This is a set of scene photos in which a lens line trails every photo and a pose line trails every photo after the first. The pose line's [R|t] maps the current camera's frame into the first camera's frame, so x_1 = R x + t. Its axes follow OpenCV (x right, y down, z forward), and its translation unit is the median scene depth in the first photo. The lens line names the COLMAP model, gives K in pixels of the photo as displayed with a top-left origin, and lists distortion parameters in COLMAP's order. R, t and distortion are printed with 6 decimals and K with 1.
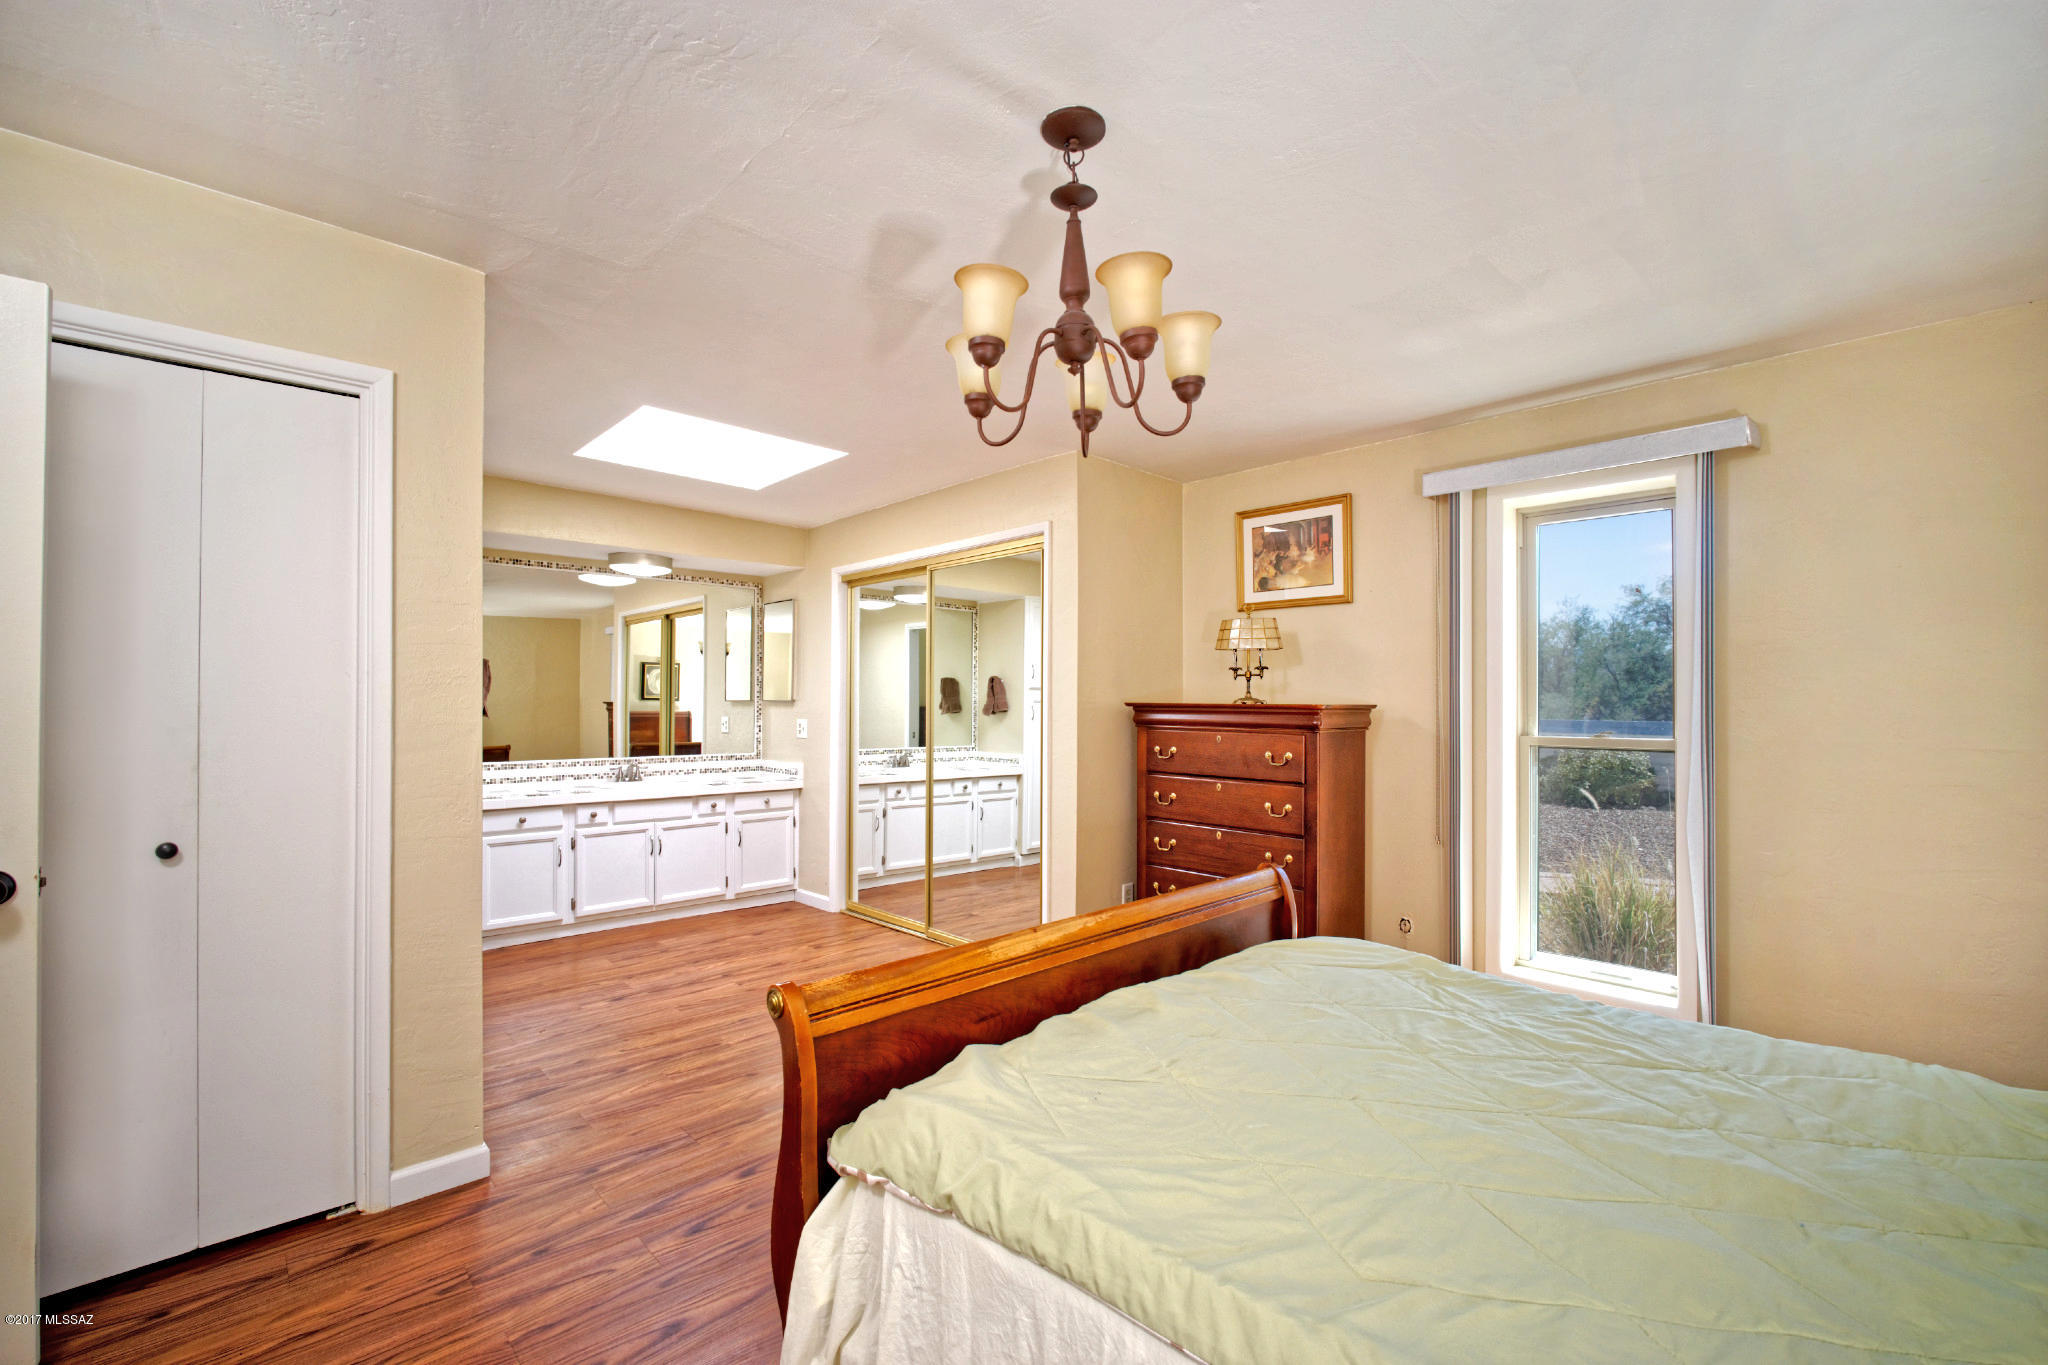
lens RADIAL K [[889.0, 0, 1026.7], [0, 889.0, 690.4], [0, 0, 1]] dist [-0.018486, 0.004827]
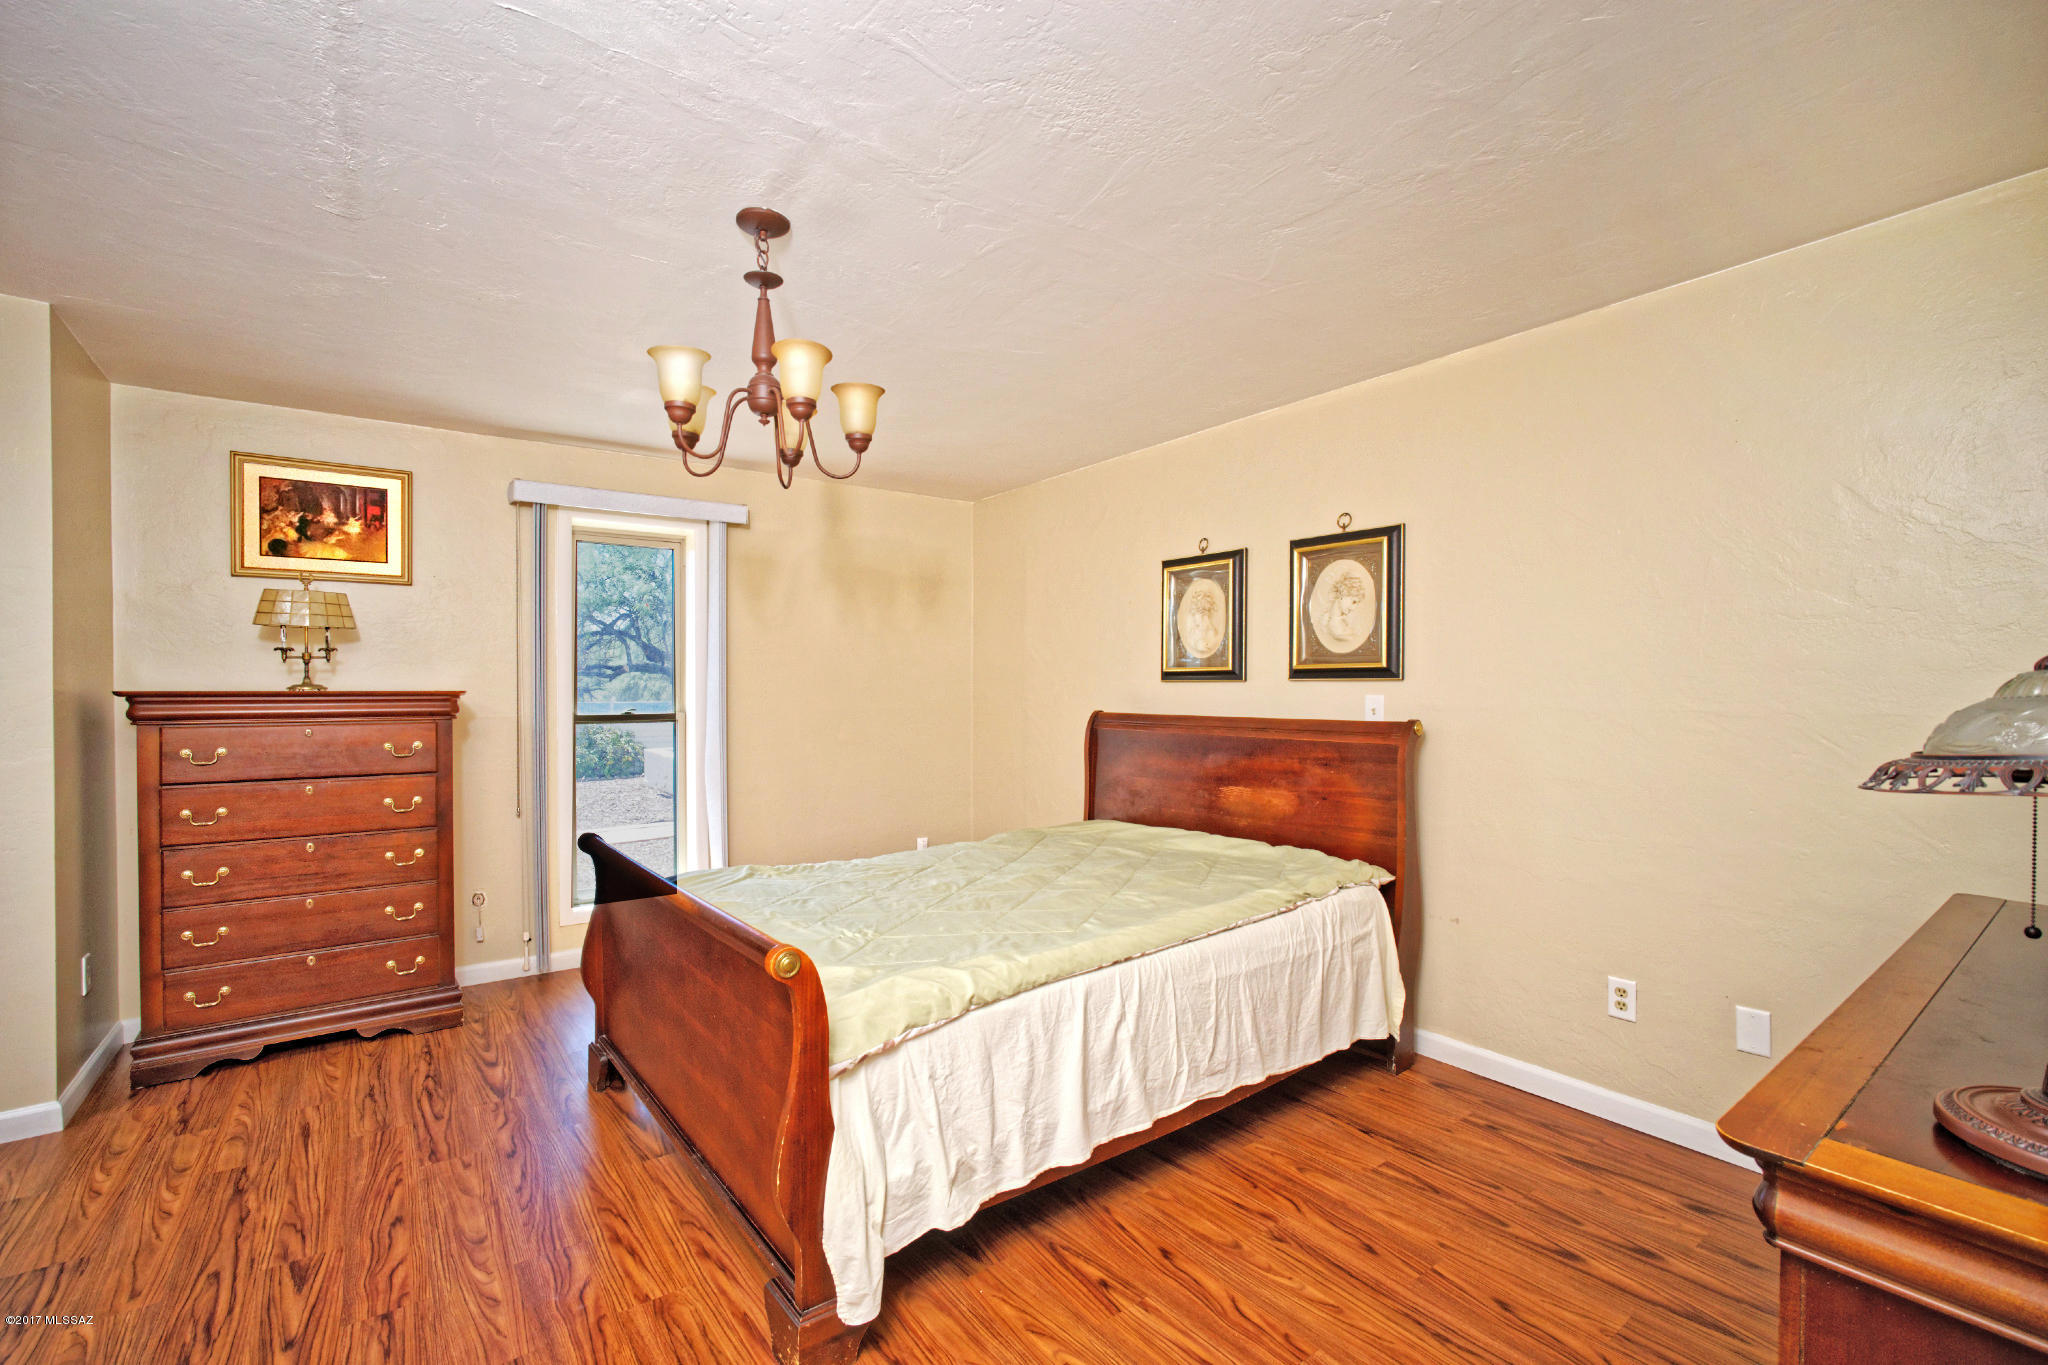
lens RADIAL K [[889.0, 0, 1026.4], [0, 889.0, 685.8], [0, 0, 1]] dist [-0.018486, 0.004827]
pose [[0.122588, -0.007051, 0.992433, -0.501911], [-0.009269, 0.999923, 0.008250, -0.003291], [-0.992414, -0.010211, 0.122513, 0.211568]]
